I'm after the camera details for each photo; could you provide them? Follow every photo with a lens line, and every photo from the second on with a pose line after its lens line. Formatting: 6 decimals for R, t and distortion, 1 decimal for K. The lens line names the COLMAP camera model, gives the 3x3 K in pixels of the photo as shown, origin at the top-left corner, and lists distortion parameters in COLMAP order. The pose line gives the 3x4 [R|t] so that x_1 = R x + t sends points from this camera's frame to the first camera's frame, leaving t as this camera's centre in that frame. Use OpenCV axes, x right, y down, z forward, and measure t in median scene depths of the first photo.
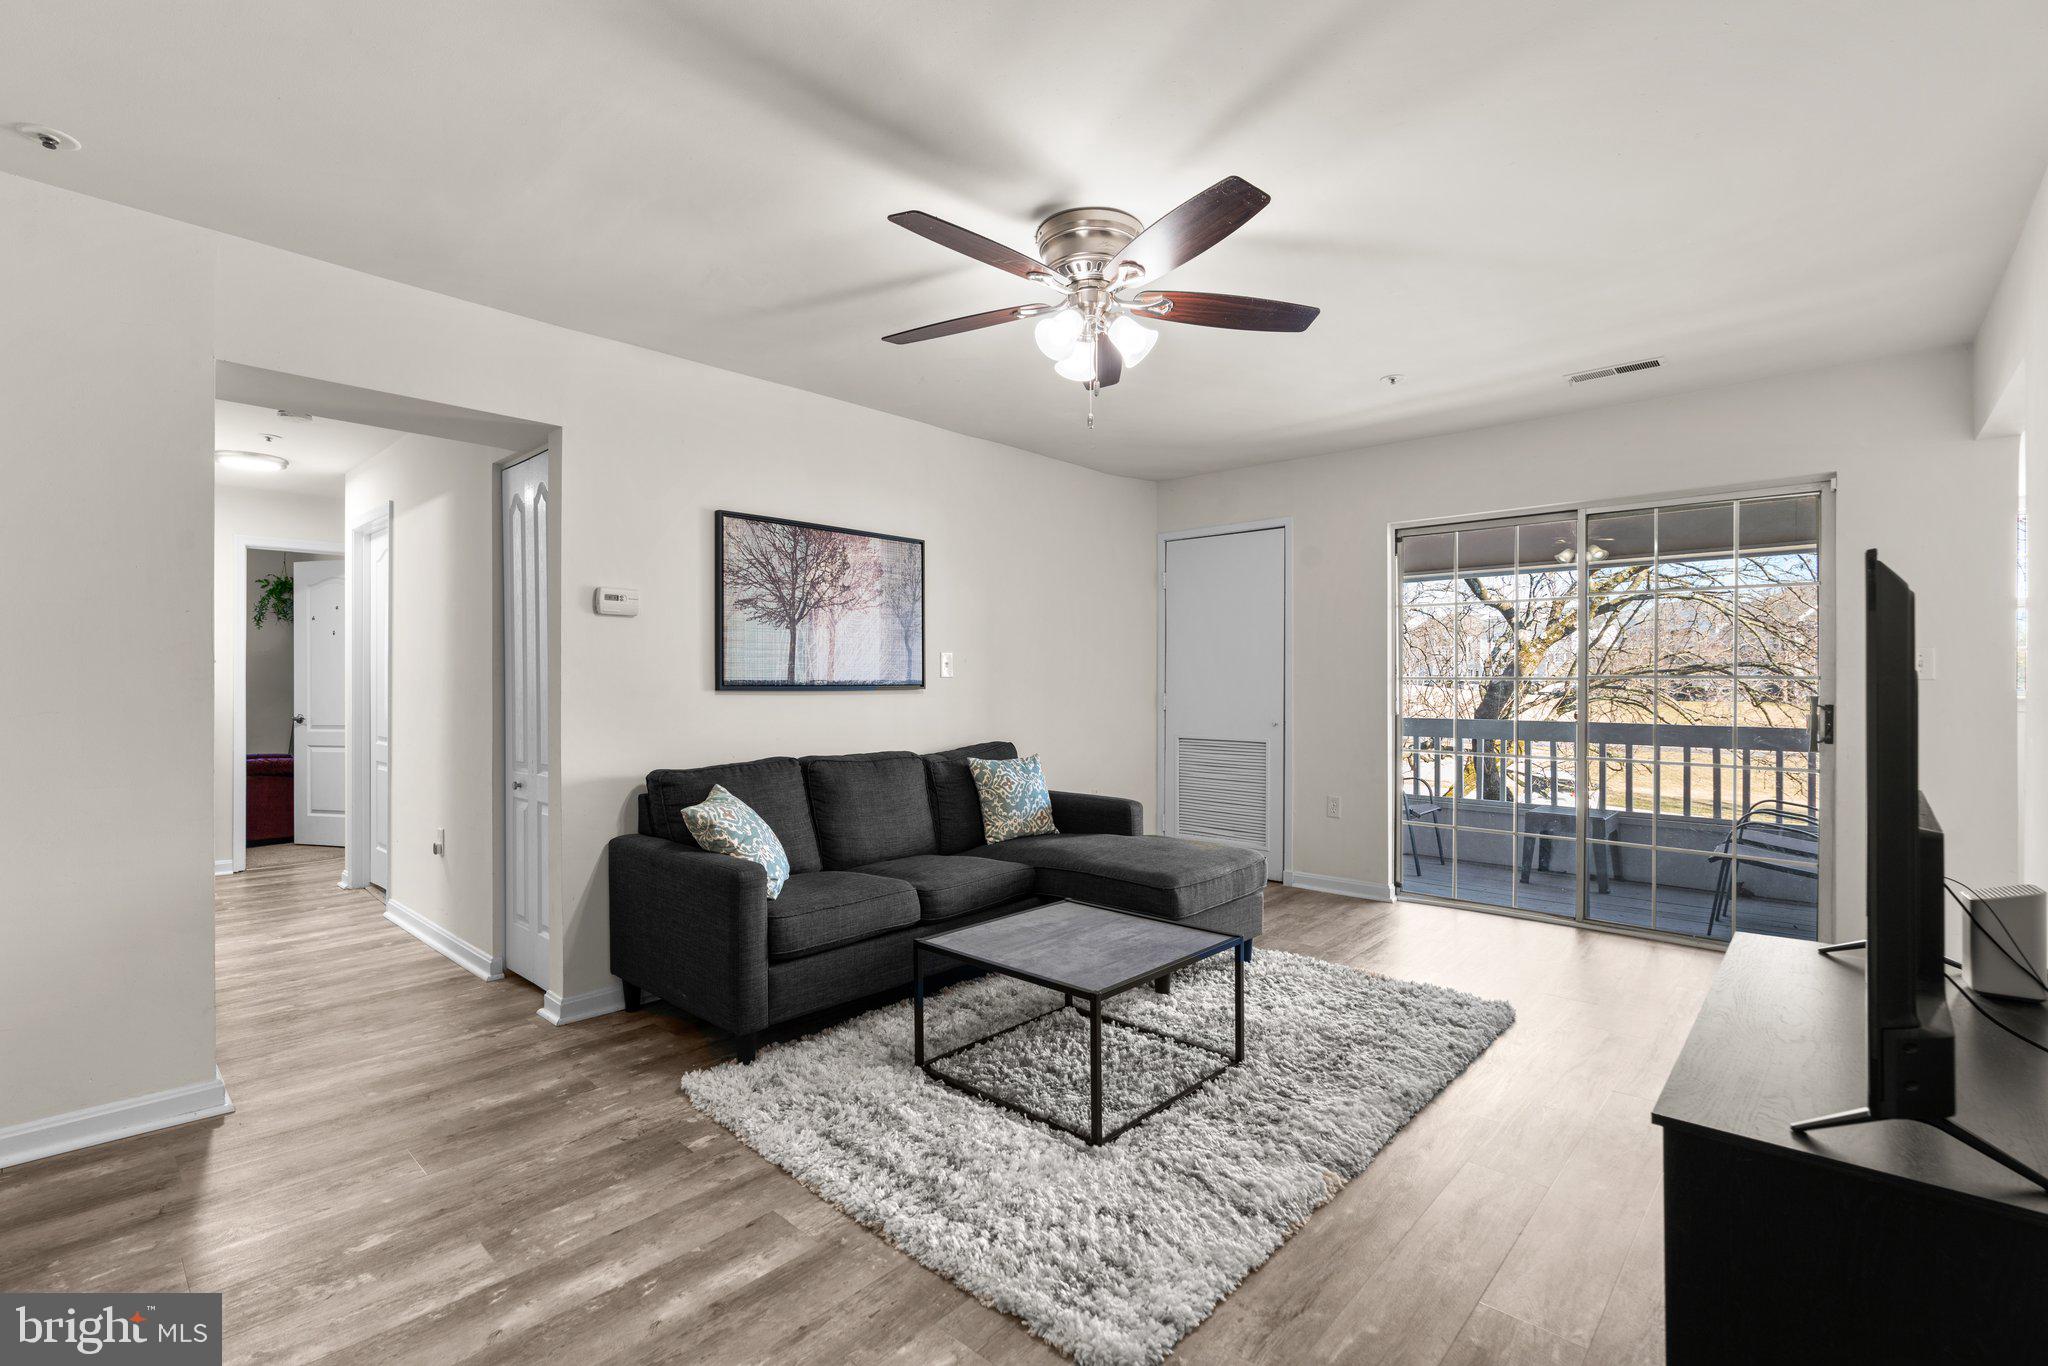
lens RADIAL K [[920.8, 0, 1026.5], [0, 920.8, 676.9], [0, 0, 1]] dist [-0.019254, 0.000550]
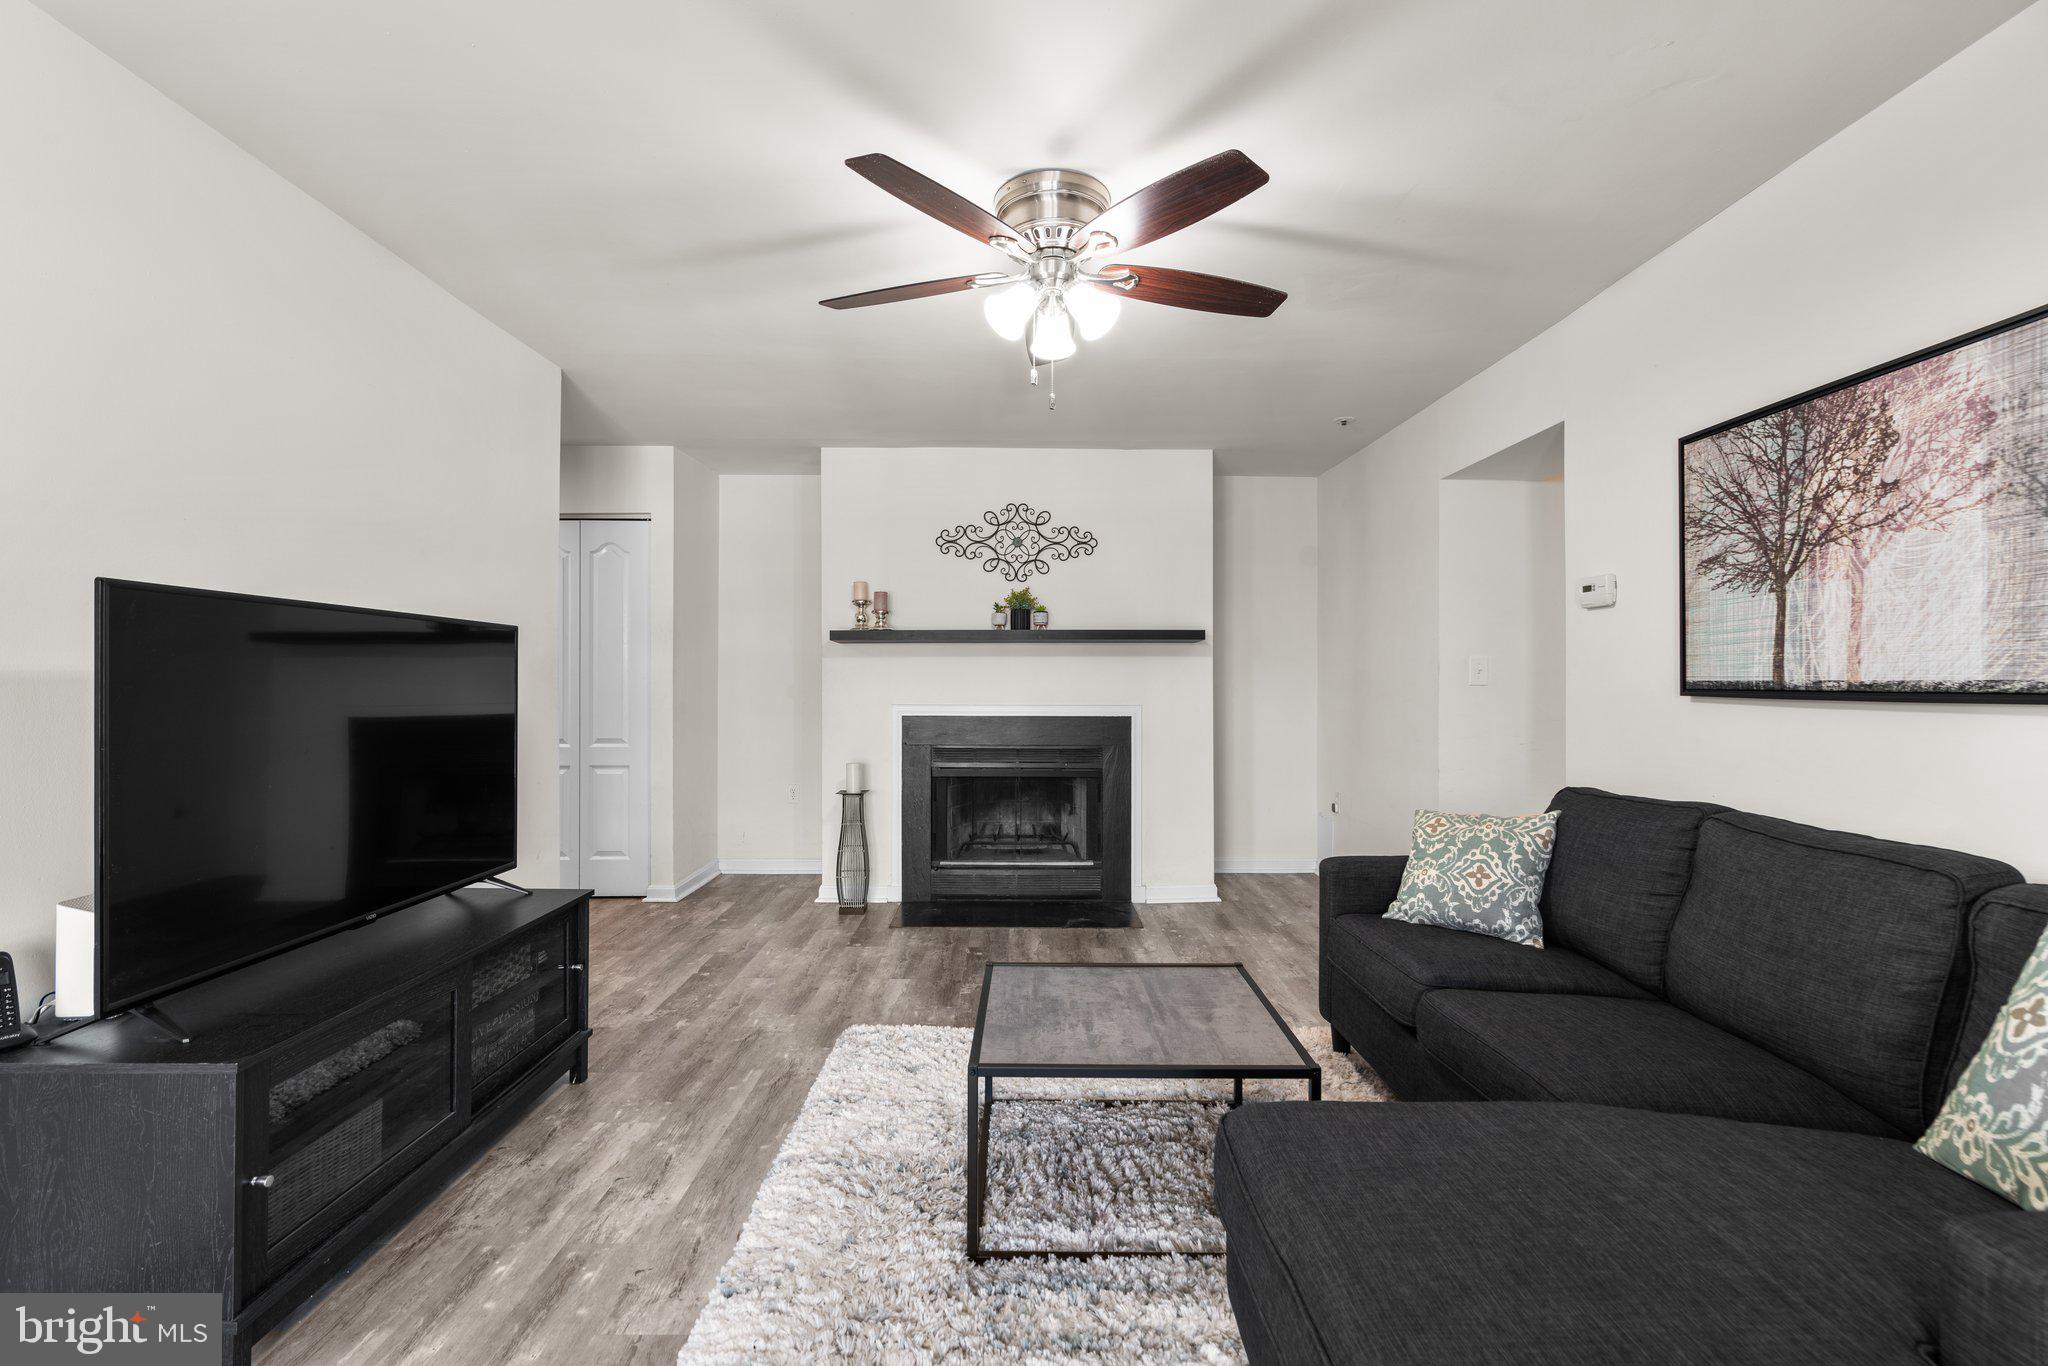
lens RADIAL K [[913.9, 0, 1025.9], [0, 913.9, 678.4], [0, 0, 1]] dist [-0.017992, 0.009843]
pose [[-0.728326, -0.002604, -0.685225, 0.502643], [0.003733, 0.999963, -0.007768, 0.005090], [0.685220, -0.008216, -0.728290, 1.154527]]
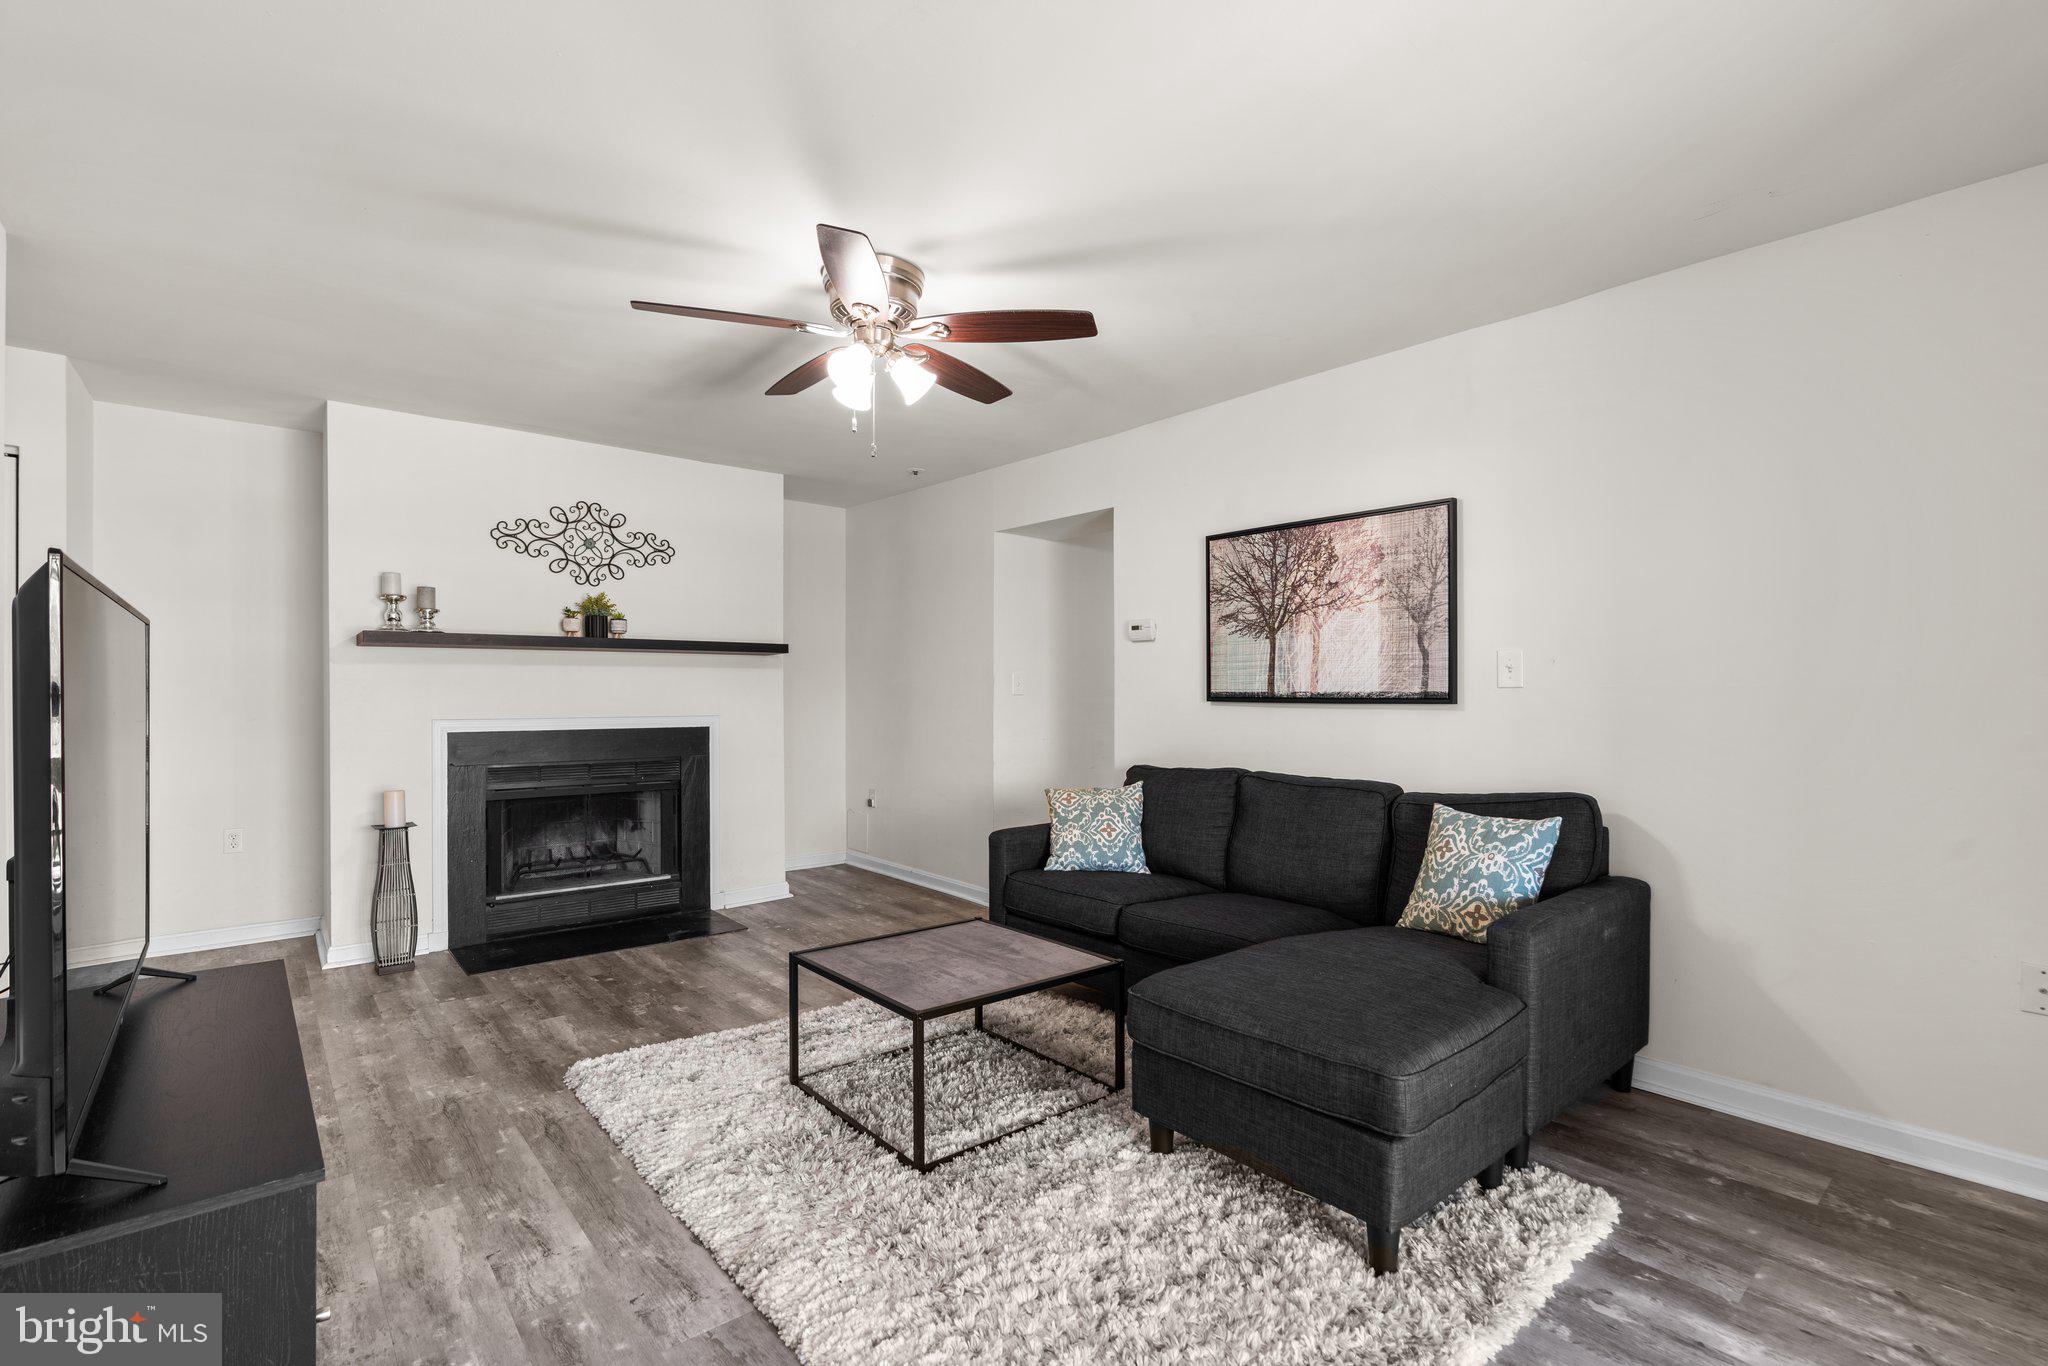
lens RADIAL K [[923.6, 0, 1023.4], [0, 923.6, 691.3], [0, 0, 1]] dist [-0.017601, 0.009672]
pose [[-0.121470, 0.000544, -0.992595, 0.778410], [0.006457, 0.999979, -0.000242, 0.001670], [0.992574, -0.006438, -0.121471, 0.910553]]
